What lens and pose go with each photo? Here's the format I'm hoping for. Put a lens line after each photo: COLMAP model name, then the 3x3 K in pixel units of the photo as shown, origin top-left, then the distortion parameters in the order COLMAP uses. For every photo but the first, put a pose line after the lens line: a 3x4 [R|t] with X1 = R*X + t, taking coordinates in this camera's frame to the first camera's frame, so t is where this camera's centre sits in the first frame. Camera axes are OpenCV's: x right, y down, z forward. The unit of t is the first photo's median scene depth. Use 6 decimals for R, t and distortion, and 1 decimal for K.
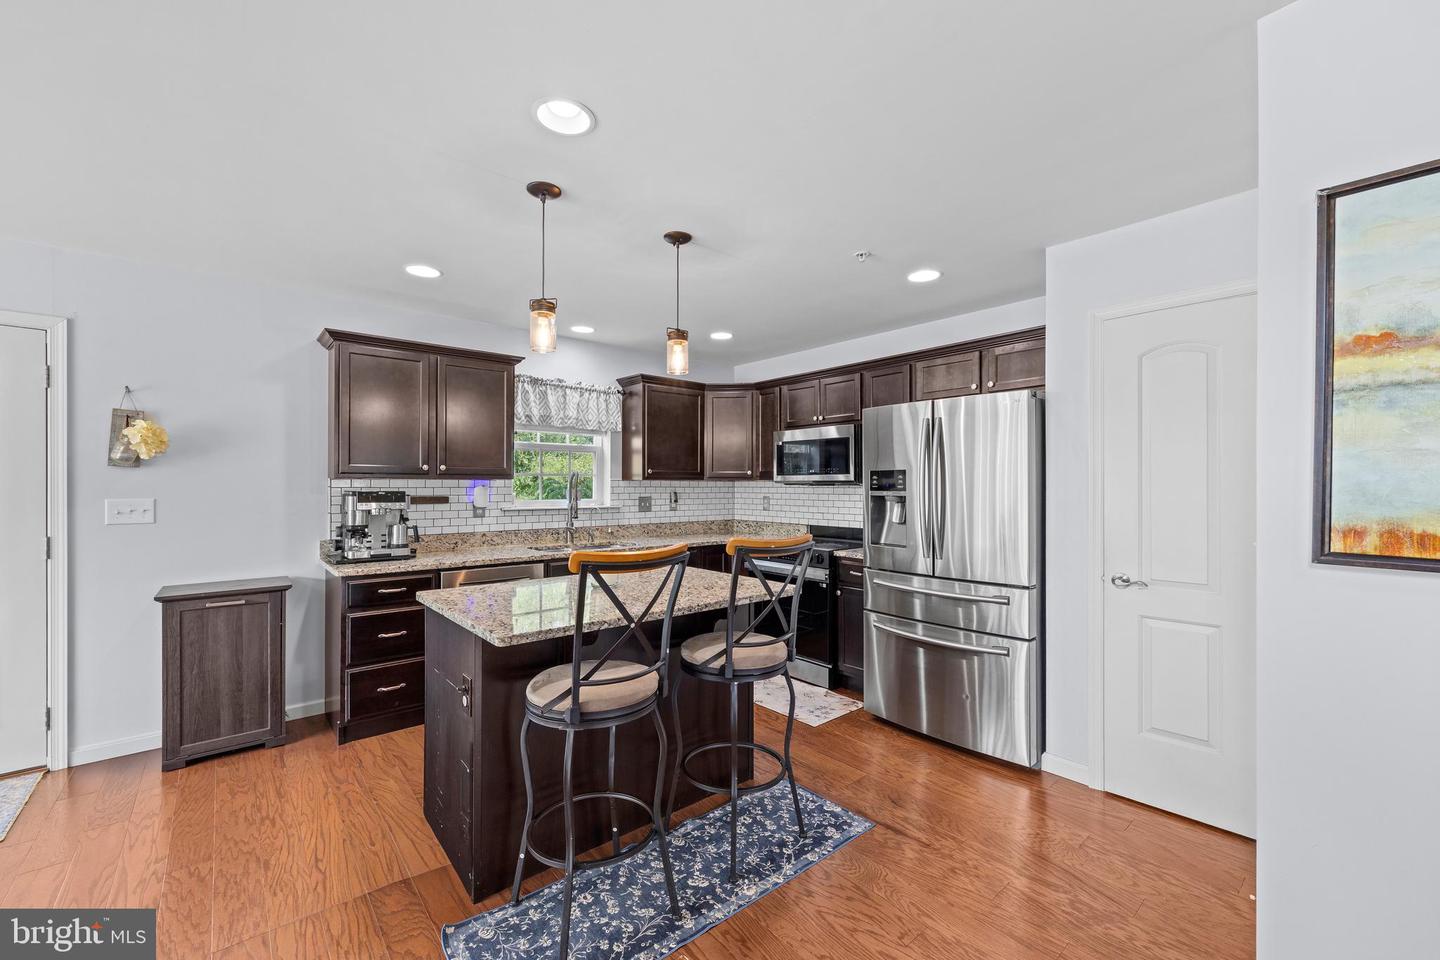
lens RADIAL K [[601.2, 0, 721.8], [0, 601.2, 482.7], [0, 0, 1]] dist [0.000085, 0.000412]
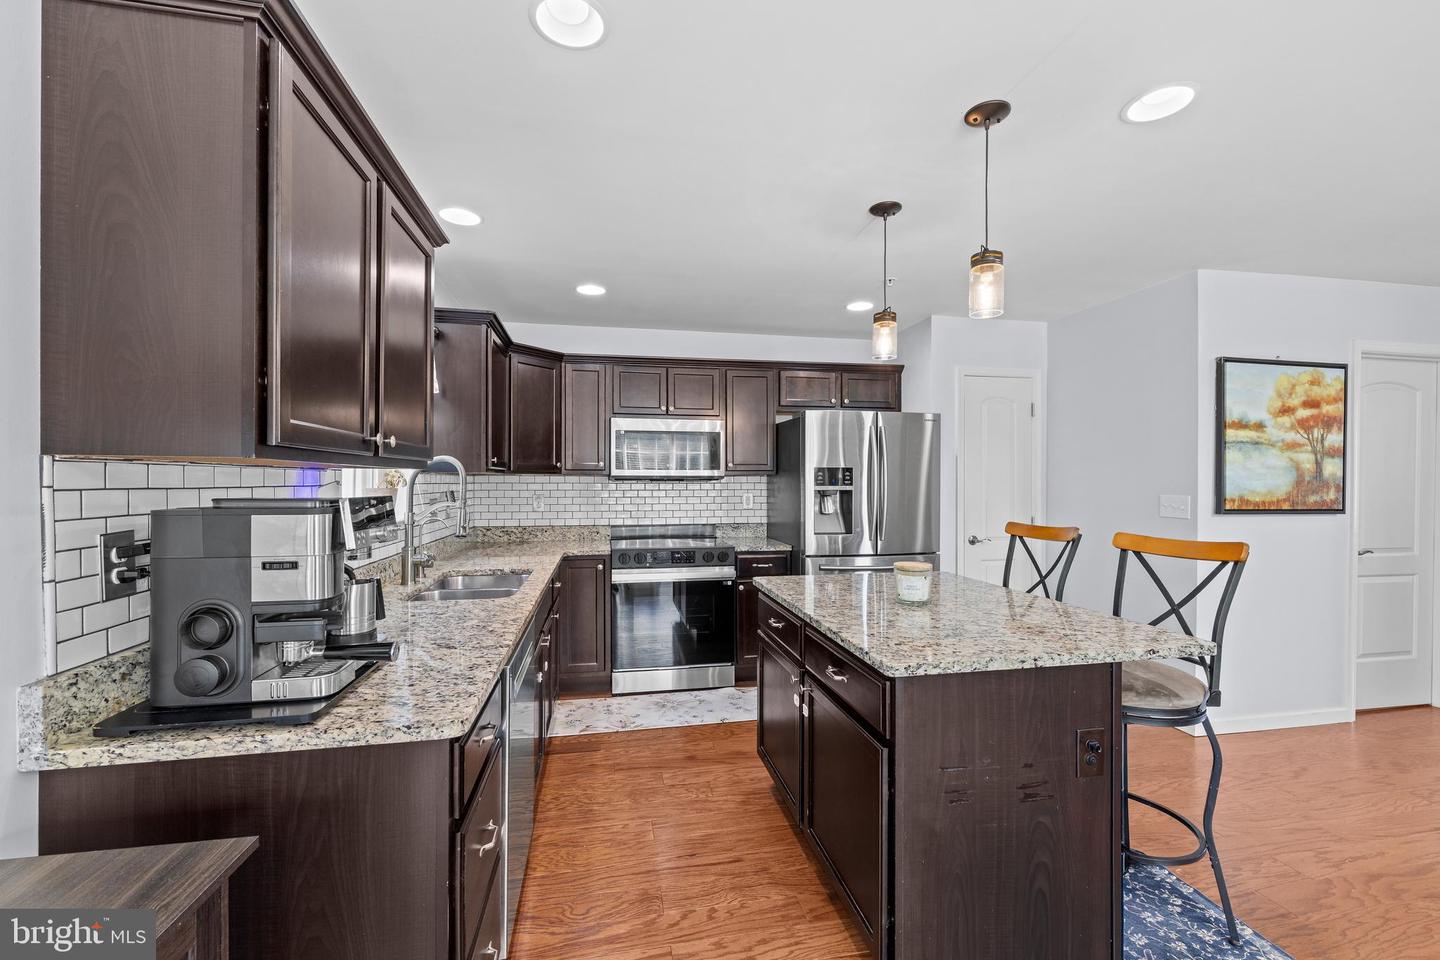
lens RADIAL K [[584.4, 0, 720.5], [0, 584.4, 479.4], [0, 0, 1]] dist [-0.000224, 0.000059]
pose [[0.485946, 0.001672, 0.873987, -1.146459], [-0.004055, 0.999992, 0.000342, 0.002232], [-0.873979, -0.003710, 0.485949, 0.928870]]
